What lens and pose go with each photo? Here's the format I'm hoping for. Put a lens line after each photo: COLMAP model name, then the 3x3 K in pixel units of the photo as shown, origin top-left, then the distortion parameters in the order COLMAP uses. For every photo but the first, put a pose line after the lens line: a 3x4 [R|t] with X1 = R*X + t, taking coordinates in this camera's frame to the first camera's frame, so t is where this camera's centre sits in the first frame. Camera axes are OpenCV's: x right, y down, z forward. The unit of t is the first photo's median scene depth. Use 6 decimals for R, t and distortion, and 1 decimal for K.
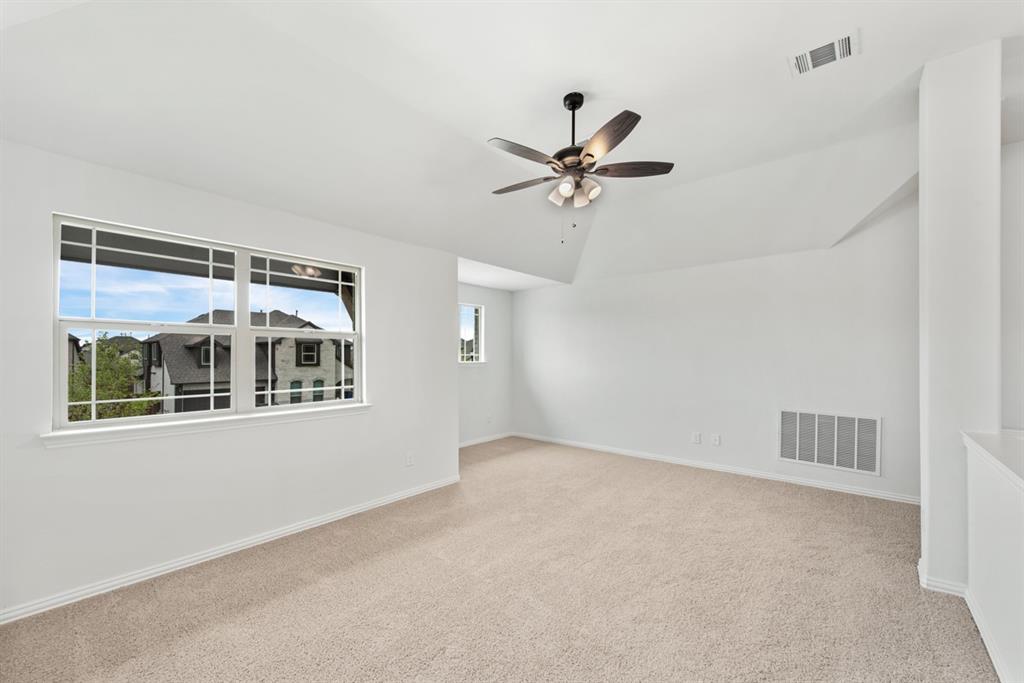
lens RADIAL K [[408.9, 0, 509.5], [0, 408.9, 348.1], [0, 0, 1]] dist [0.011764, -0.000983]
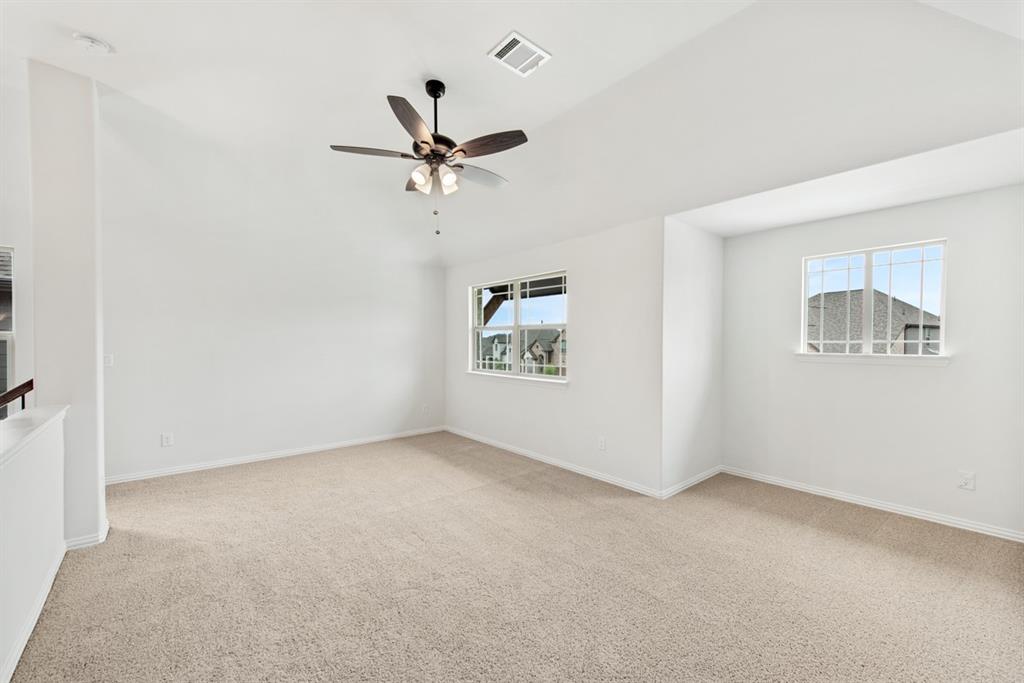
lens RADIAL K [[408.9, 0, 510.1], [0, 408.9, 347.5], [0, 0, 1]] dist [0.011764, -0.000983]
pose [[-0.155388, 0.010520, -0.987797, 1.023365], [0.013962, 0.999867, 0.008452, 0.025887], [0.987755, -0.012478, -0.155515, 1.204458]]
